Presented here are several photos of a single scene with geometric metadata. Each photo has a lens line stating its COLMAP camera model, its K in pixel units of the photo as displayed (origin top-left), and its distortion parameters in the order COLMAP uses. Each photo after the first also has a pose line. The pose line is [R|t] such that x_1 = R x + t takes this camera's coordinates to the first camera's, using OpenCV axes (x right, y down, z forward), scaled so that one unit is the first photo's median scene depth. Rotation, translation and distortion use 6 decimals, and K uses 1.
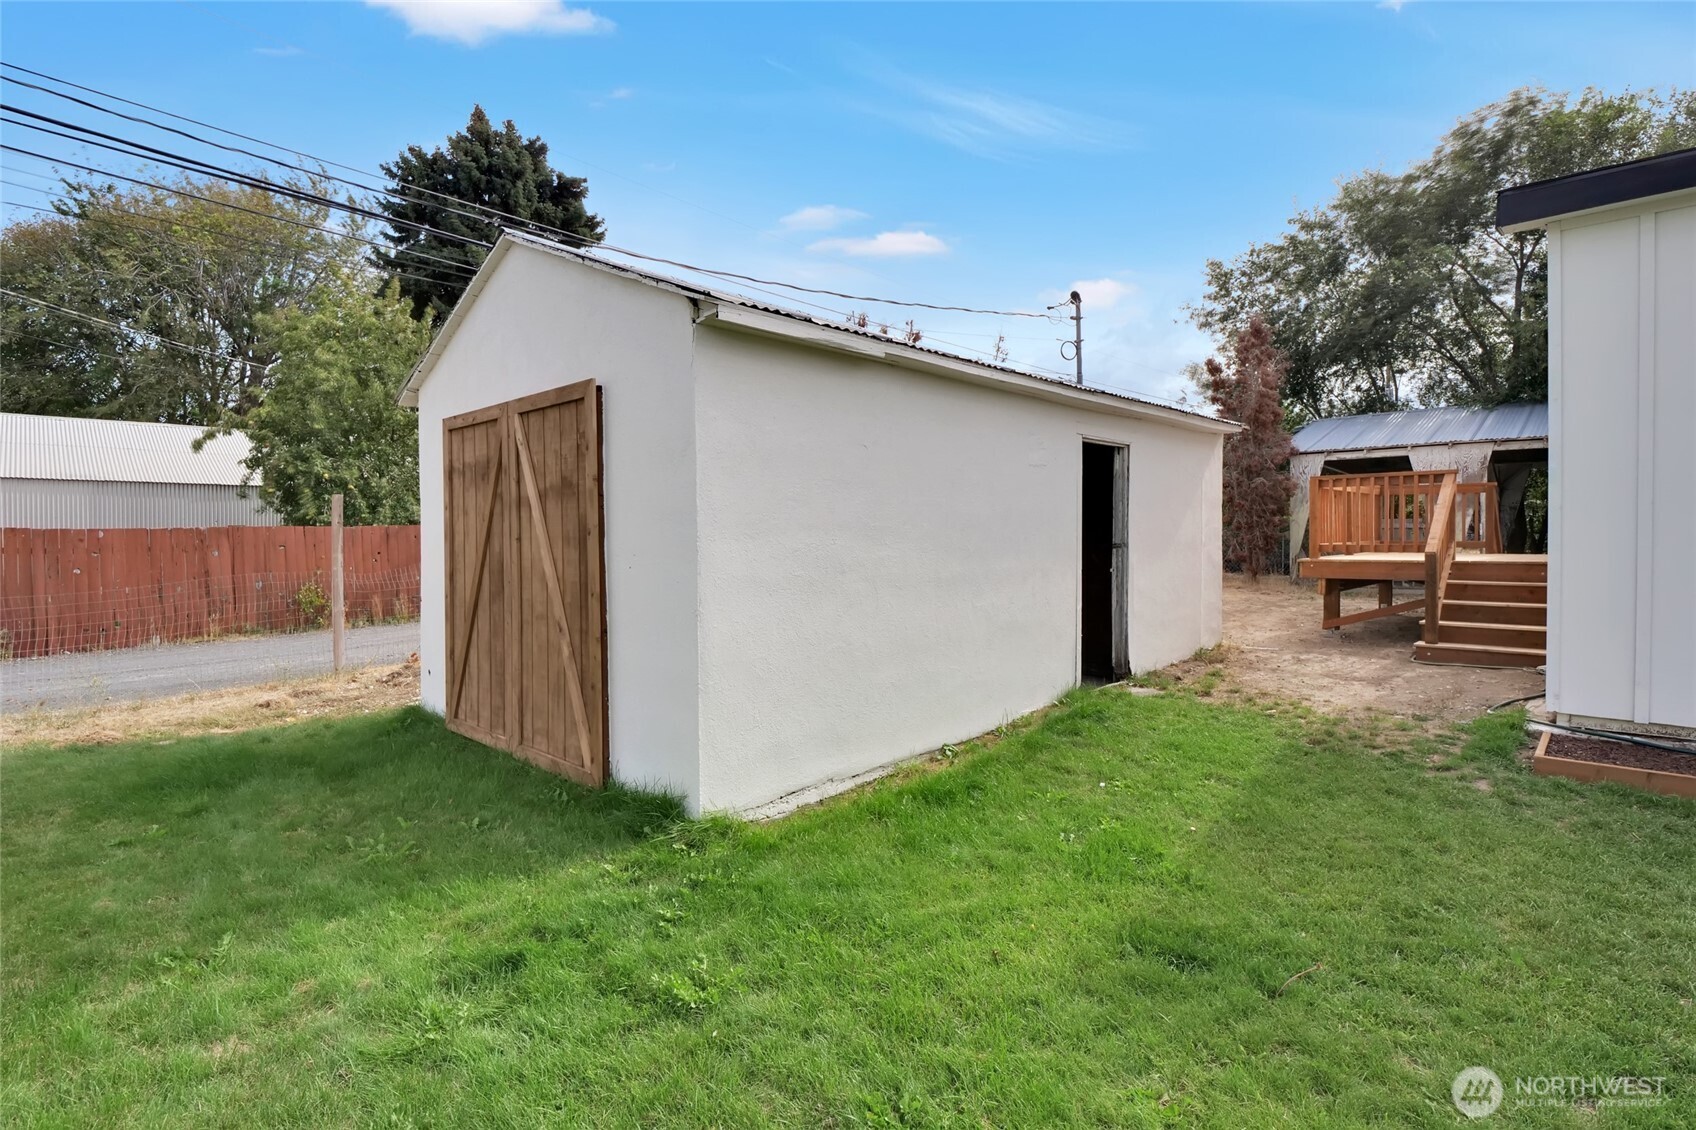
lens RADIAL K [[827.6, 0, 842.6], [0, 827.6, 540.1], [0, 0, 1]] dist [-0.013709, -0.001061]
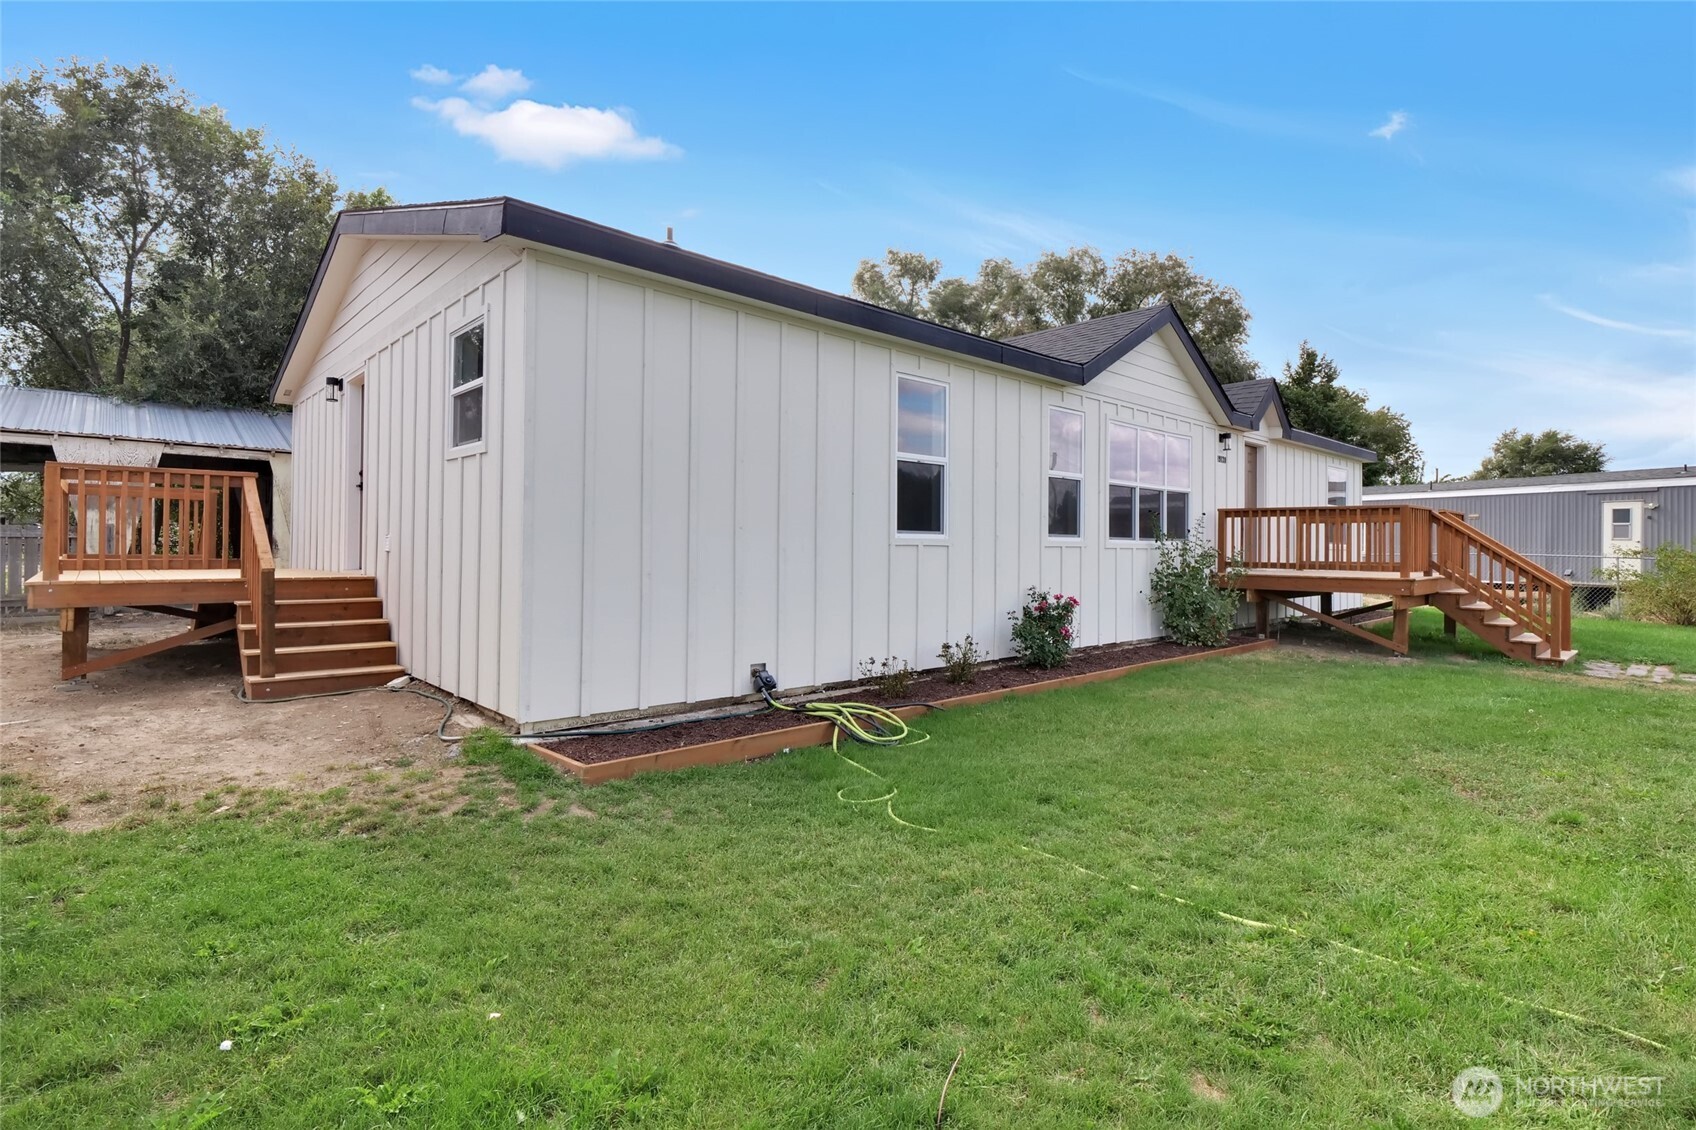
lens RADIAL K [[827.6, 0, 842.6], [0, 827.6, 540.1], [0, 0, 1]] dist [-0.013709, -0.001061]
pose [[0.039986, 0.019634, 0.999007, -0.084237], [-0.002649, 0.999805, -0.019544, 0.000683], [-0.999197, -0.001864, 0.040030, 0.317316]]
